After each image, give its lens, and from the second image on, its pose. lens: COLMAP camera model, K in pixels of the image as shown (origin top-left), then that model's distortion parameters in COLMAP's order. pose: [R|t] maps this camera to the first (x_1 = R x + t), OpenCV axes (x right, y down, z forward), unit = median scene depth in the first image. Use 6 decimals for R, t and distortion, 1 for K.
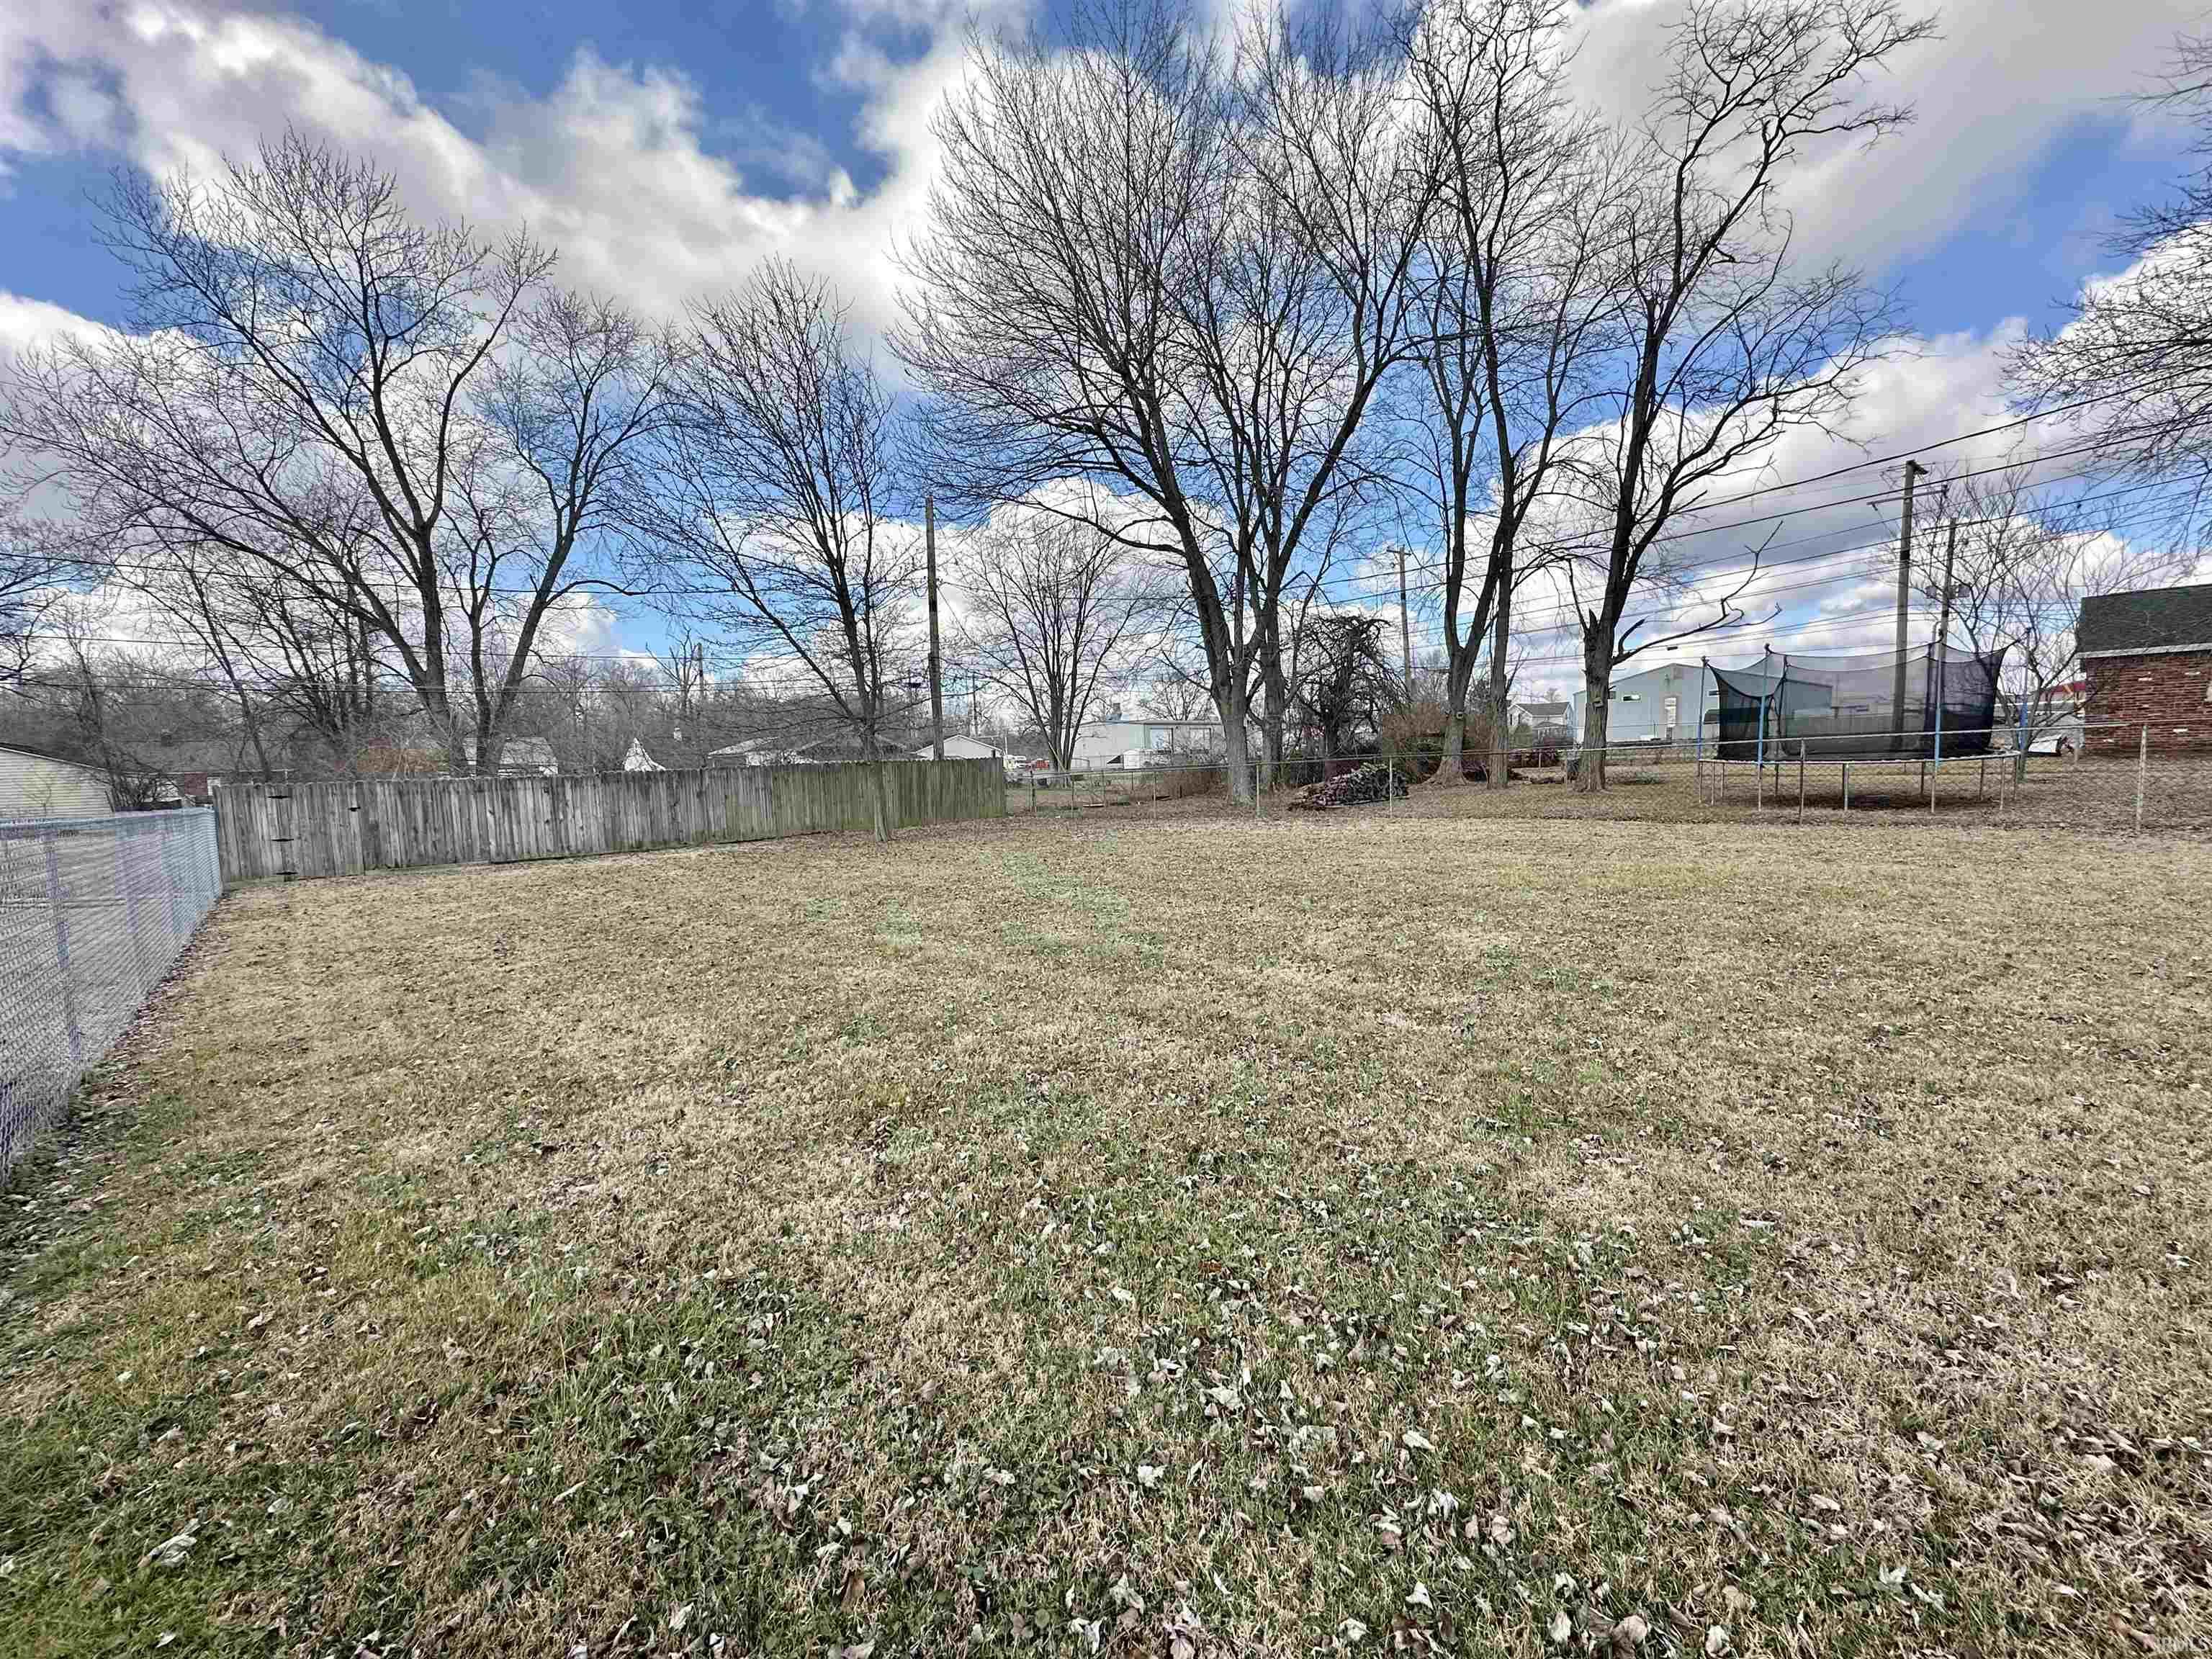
lens RADIAL K [[871.6, 0, 1062.8], [0, 871.6, 822.0], [0, 0, 1]] dist [0.000452, 0.011538]
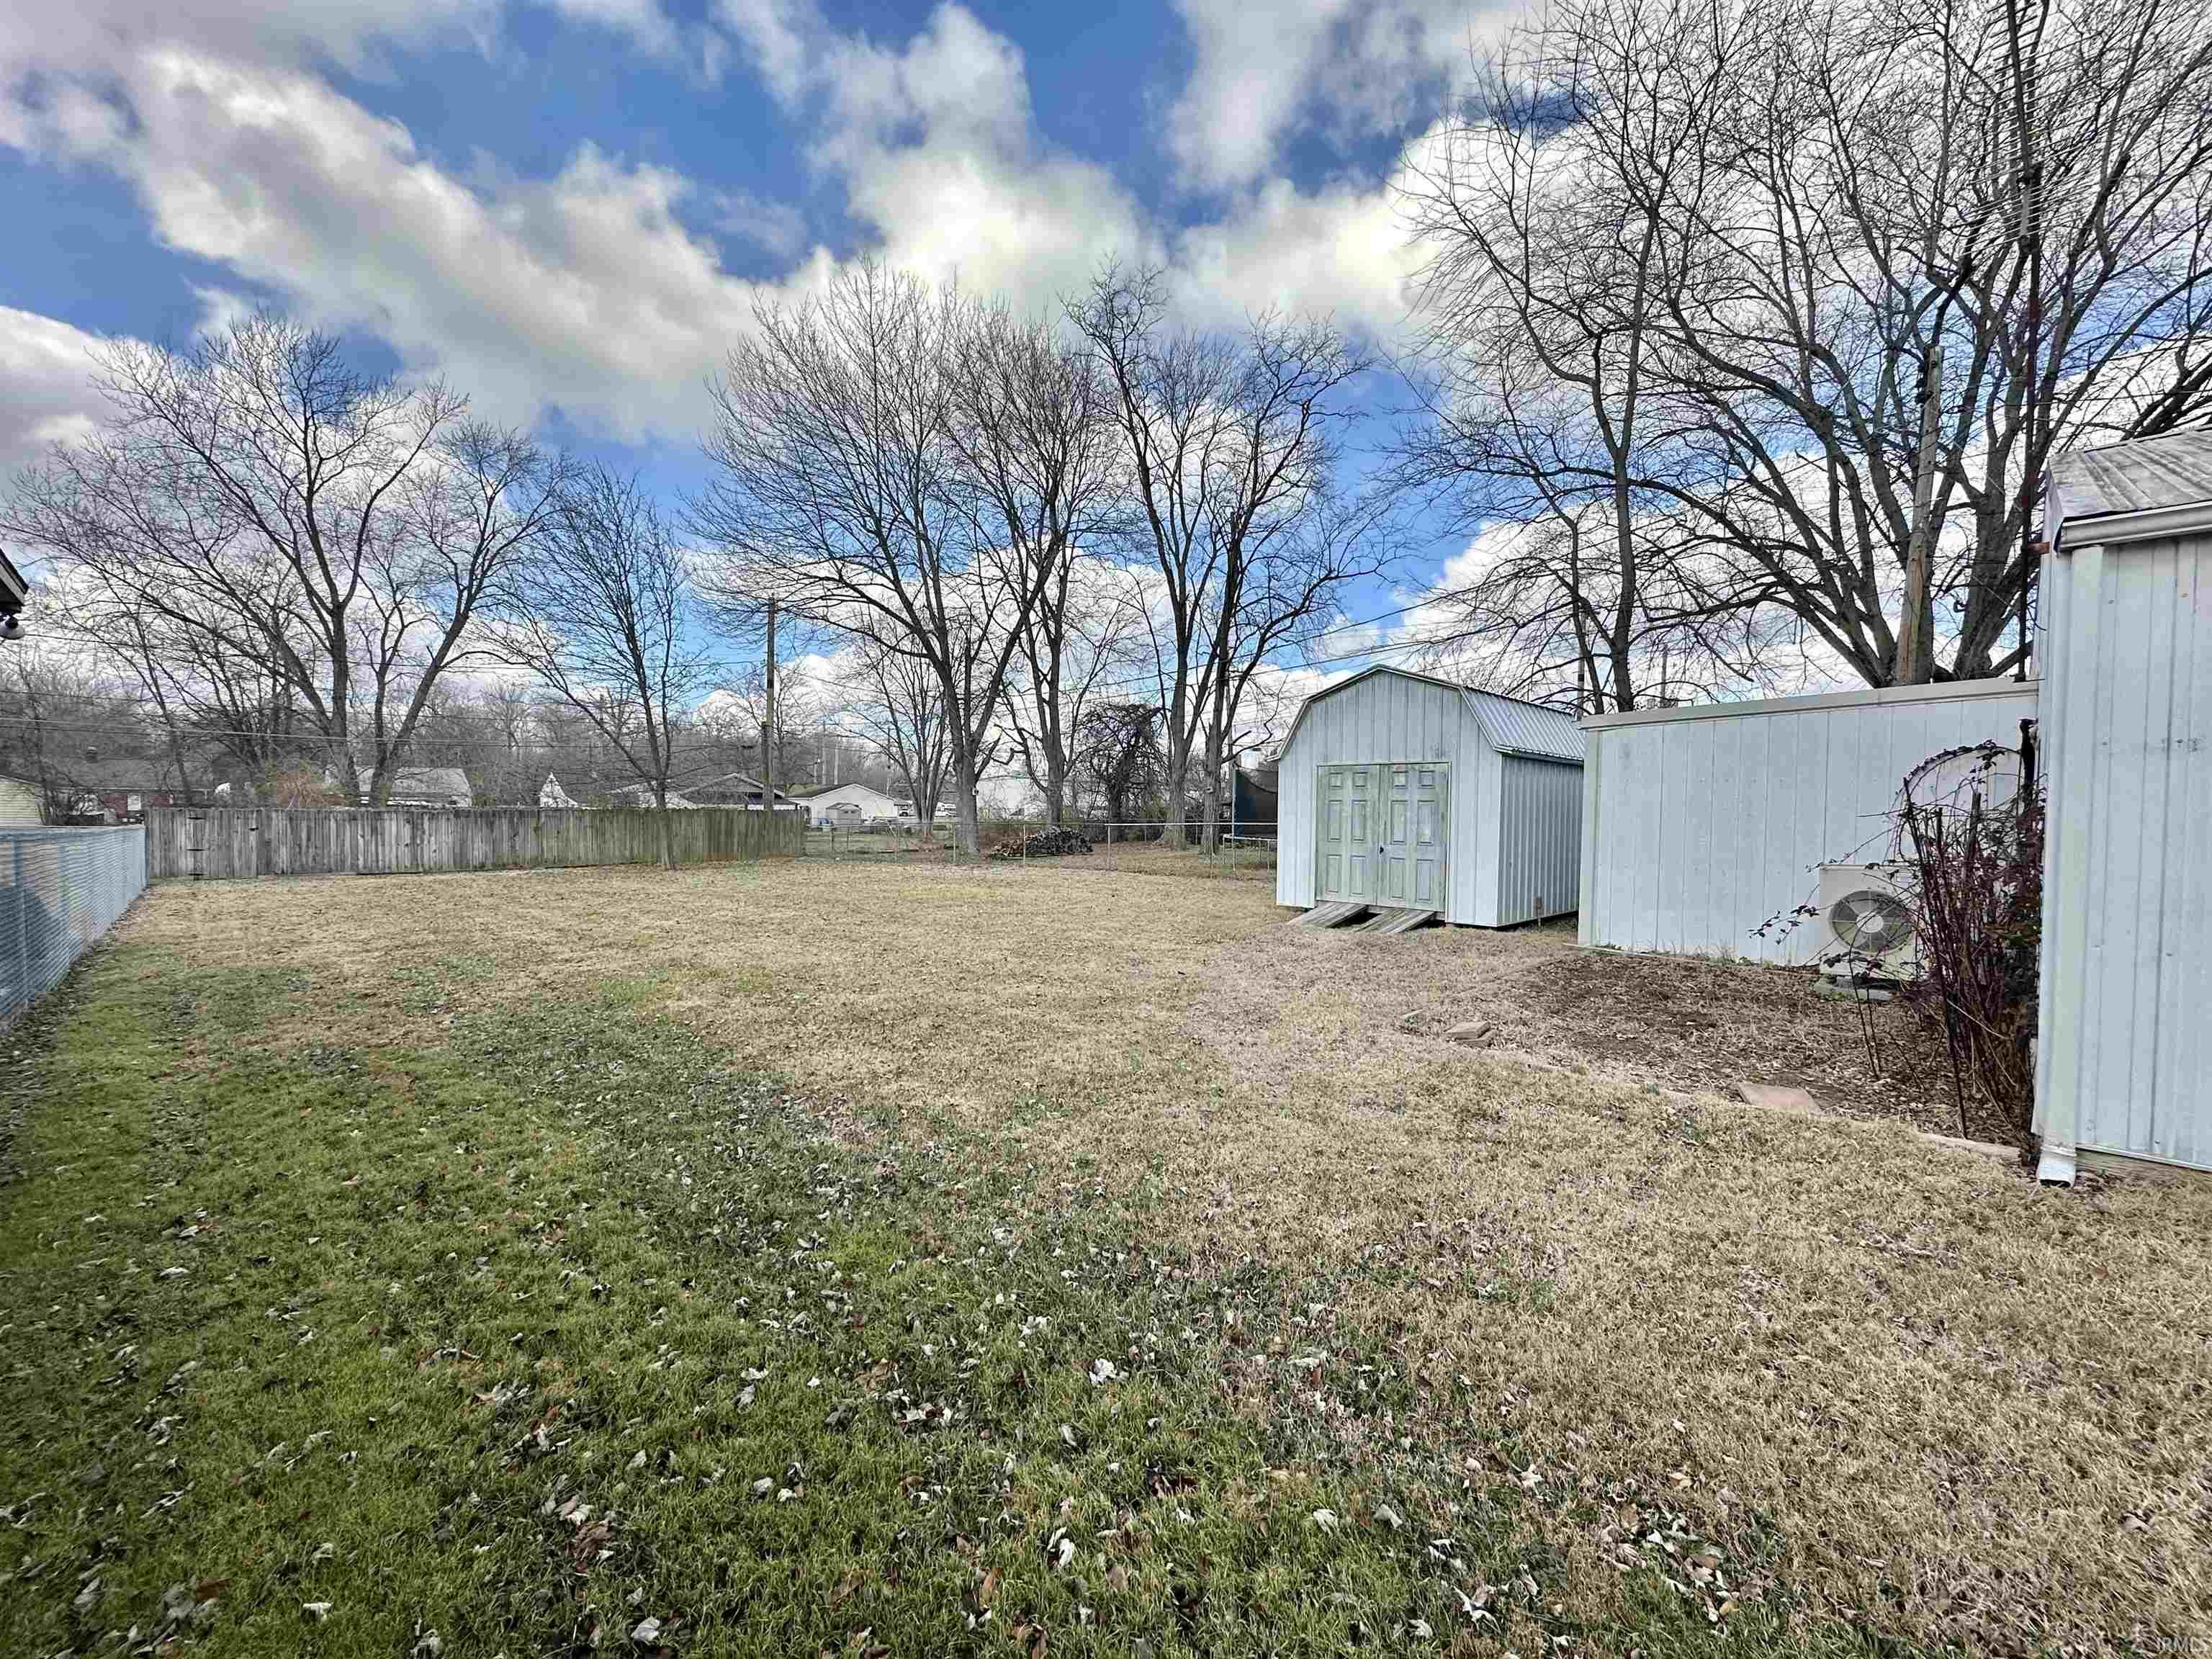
lens RADIAL K [[881.9, 0, 1106.3], [0, 881.9, 831.0], [0, 0, 1]] dist [-0.002549, 0.000013]
pose [[0.996461, 0.041885, 0.072880, 0.249309], [-0.038183, 0.997944, -0.051470, 0.004733], [-0.074886, 0.048505, 0.996012, -0.277188]]
